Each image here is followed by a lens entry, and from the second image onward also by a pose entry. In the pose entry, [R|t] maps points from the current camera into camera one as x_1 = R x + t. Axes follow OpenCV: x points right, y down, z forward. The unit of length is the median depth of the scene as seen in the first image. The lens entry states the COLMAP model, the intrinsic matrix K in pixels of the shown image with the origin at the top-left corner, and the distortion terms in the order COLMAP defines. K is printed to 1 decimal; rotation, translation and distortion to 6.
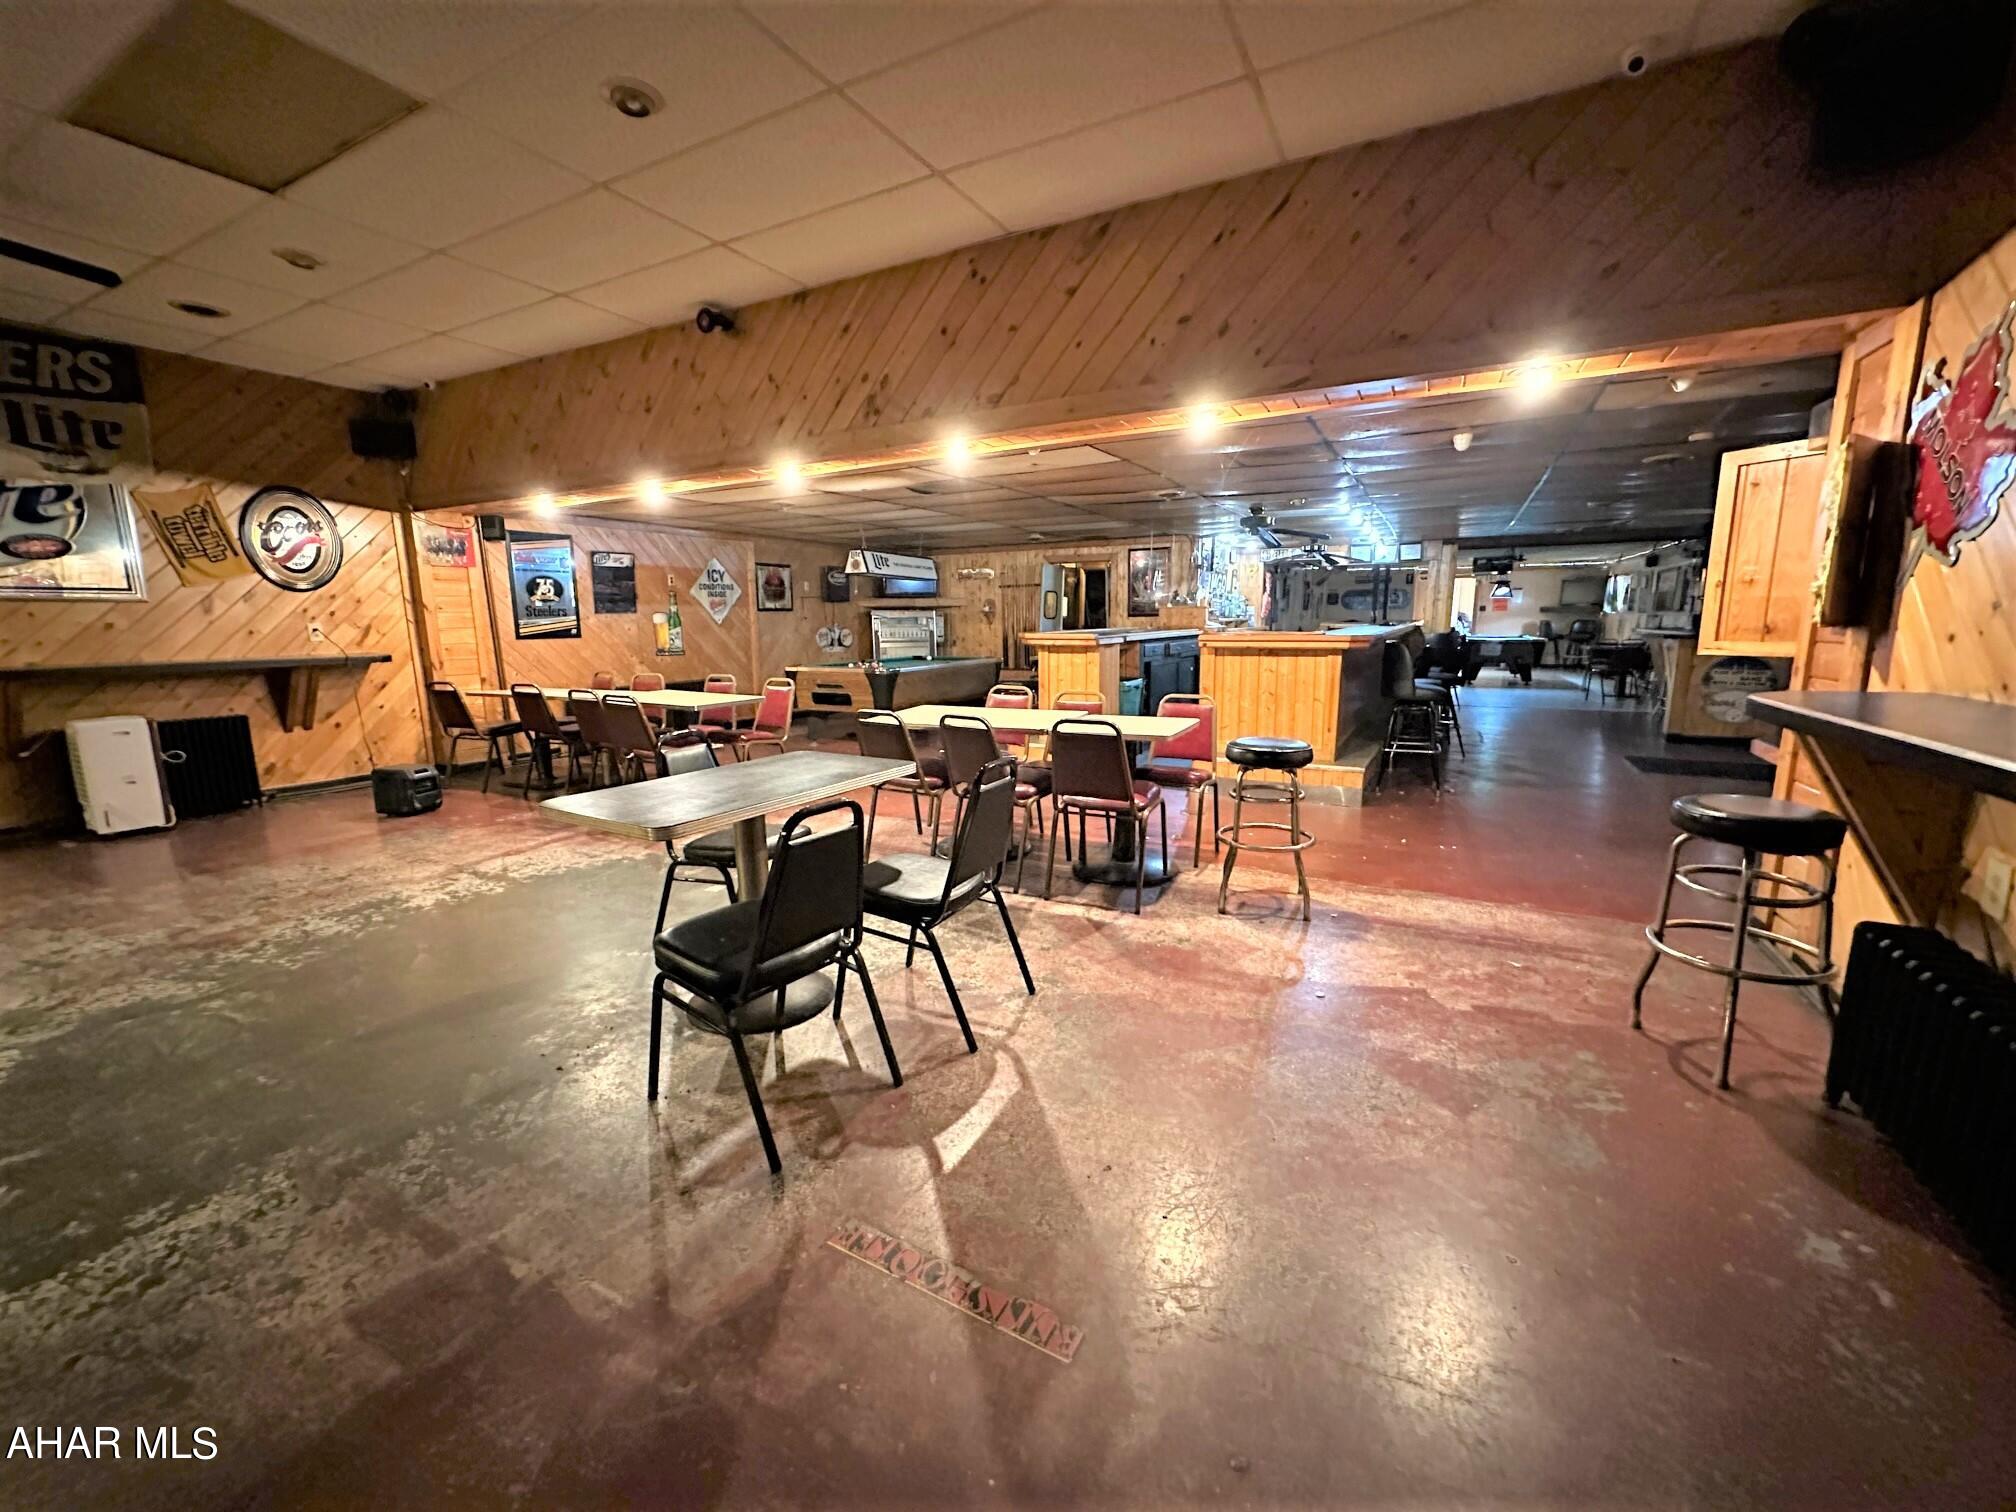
lens RADIAL K [[801.6, 0, 1003.7], [0, 801.6, 756.1], [0, 0, 1]] dist [0.003987, -0.001517]
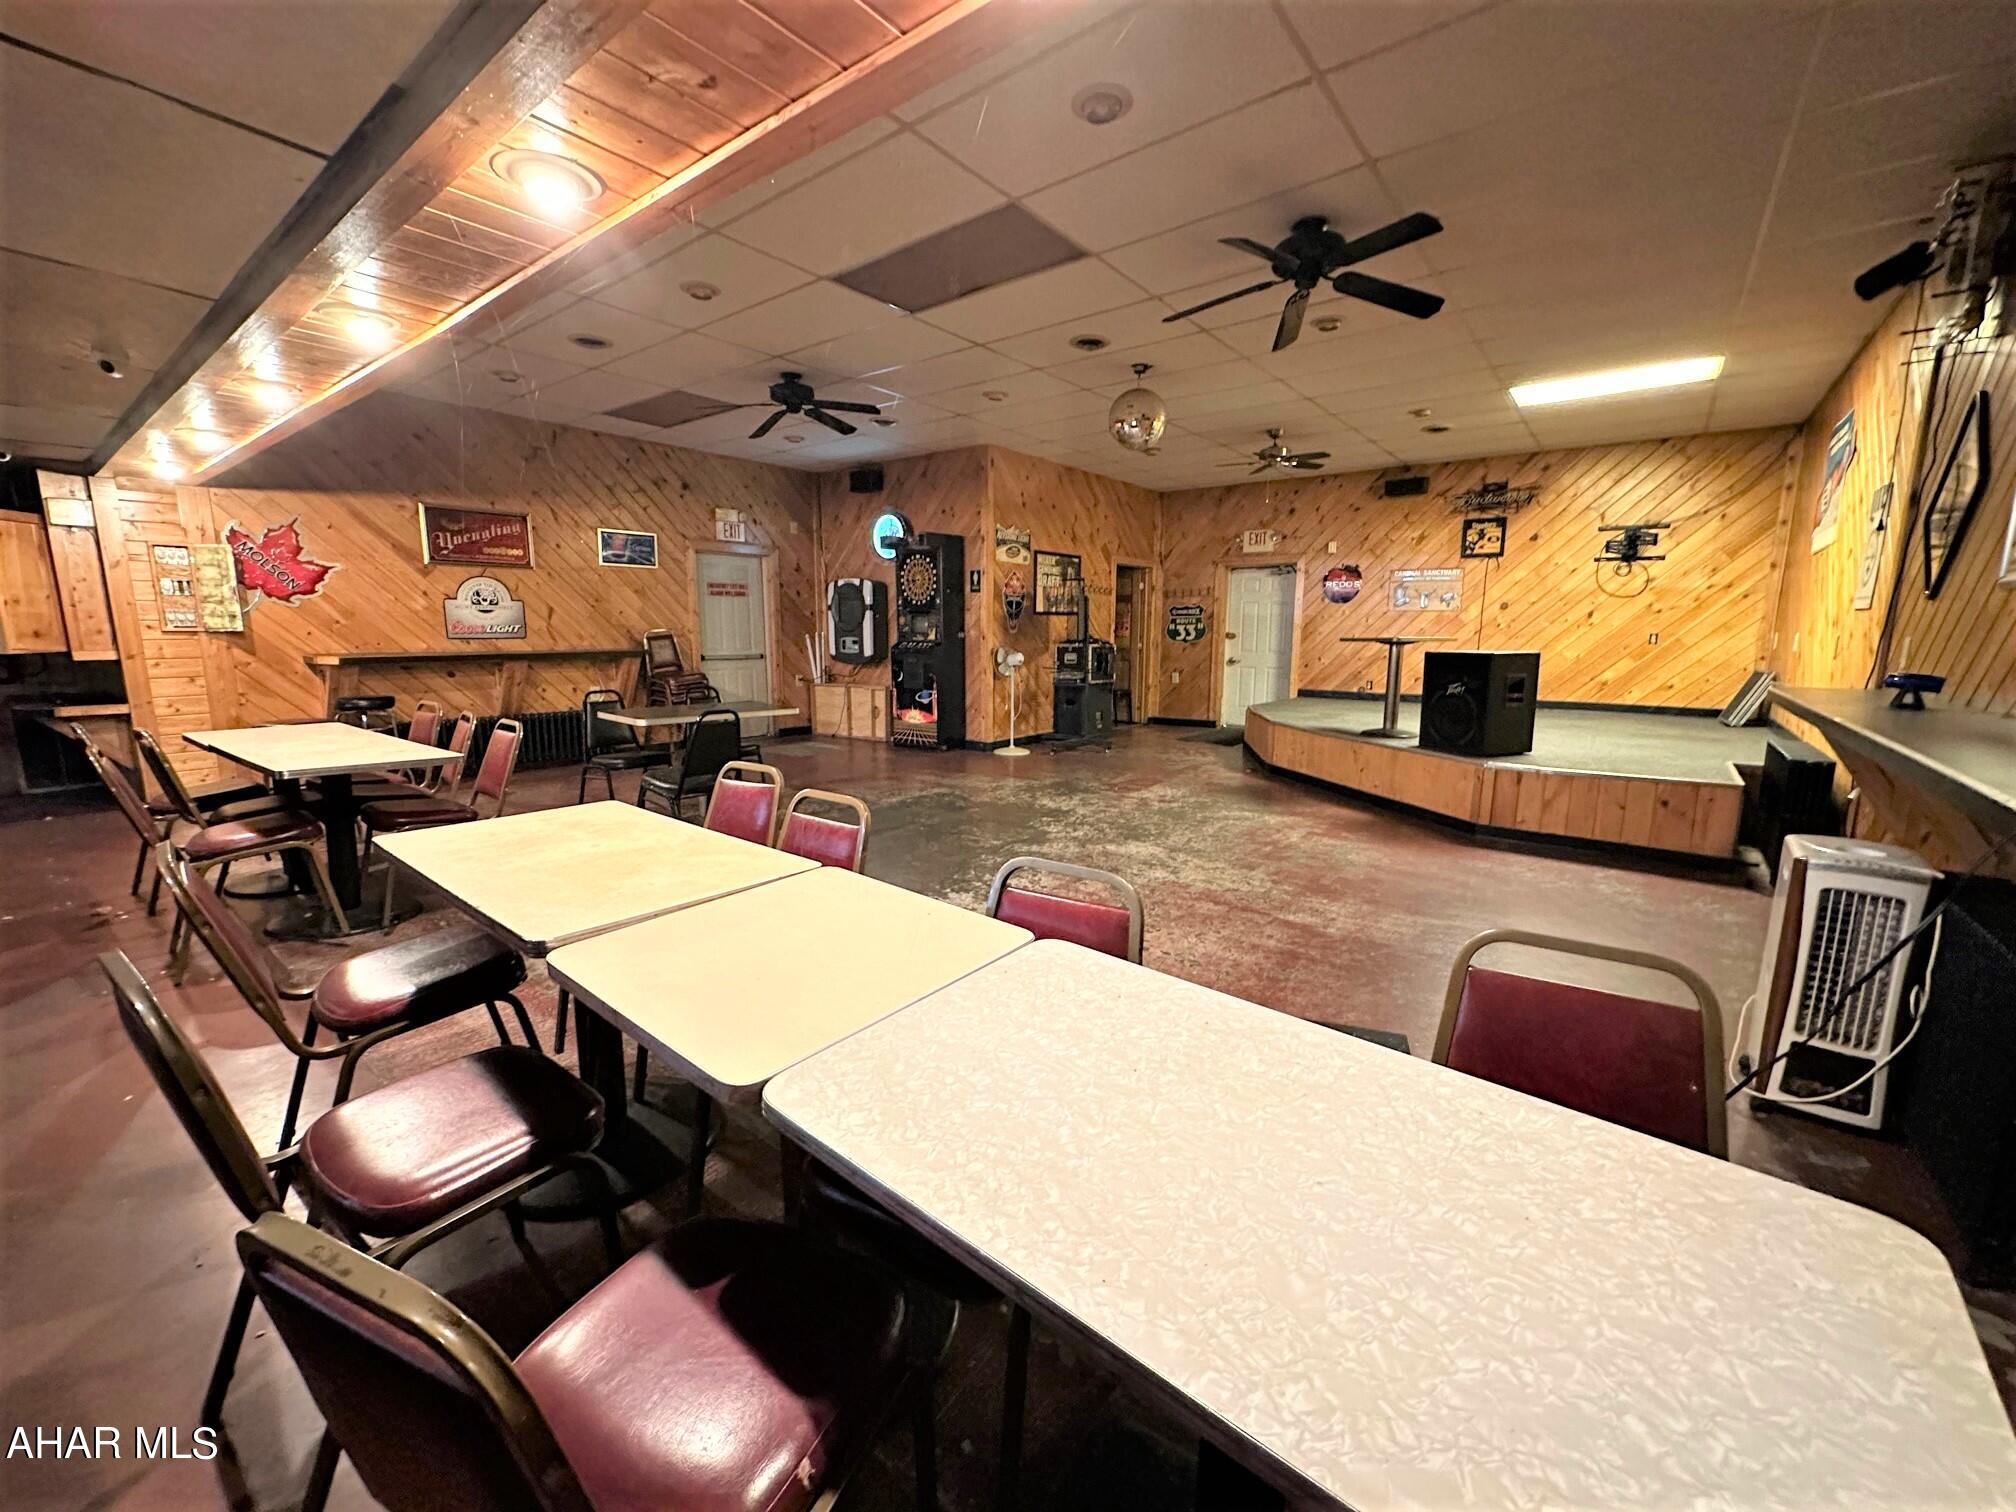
lens RADIAL K [[801.6, 0, 1011.2], [0, 801.6, 742.5], [0, 0, 1]] dist [0.003987, -0.001517]
pose [[-0.986862, -0.018277, 0.160526, -0.618033], [0.032452, 0.950907, 0.307772, -0.209529], [-0.158271, 0.308938, -0.937821, 1.230554]]
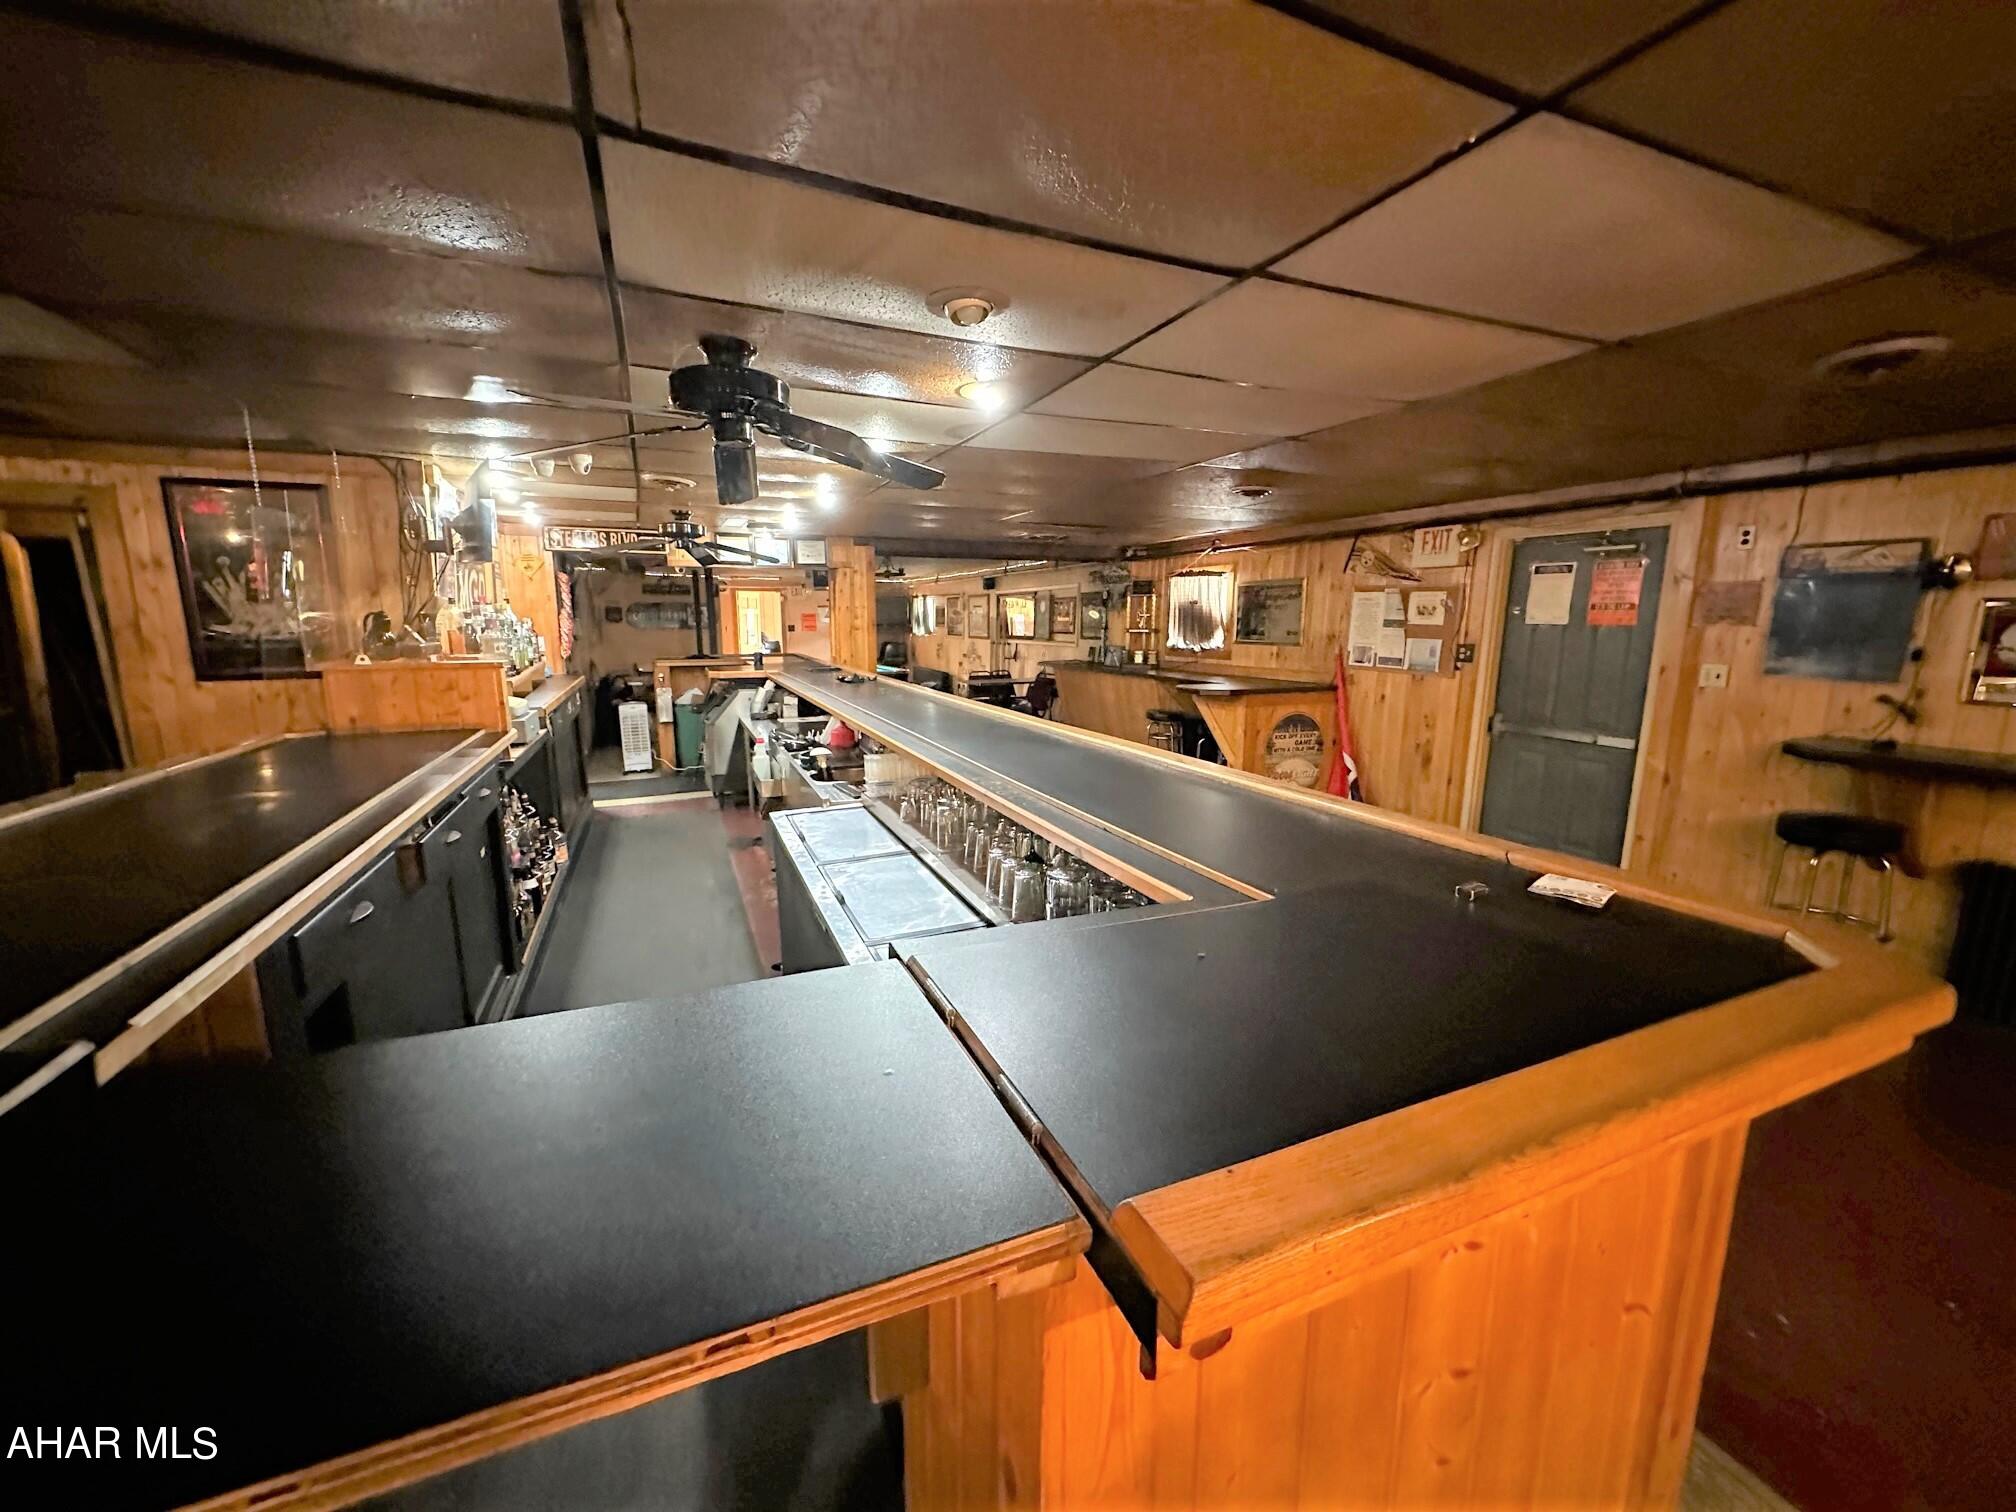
lens RADIAL K [[801.6, 0, 1009.1], [0, 801.6, 755.0], [0, 0, 1]] dist [0.003987, -0.001517]
pose [[0.610488, -0.121960, 0.782579, 0.176377], [0.128886, 0.990200, 0.053773, -0.216844], [-0.781468, 0.068035, 0.620224, 0.973383]]
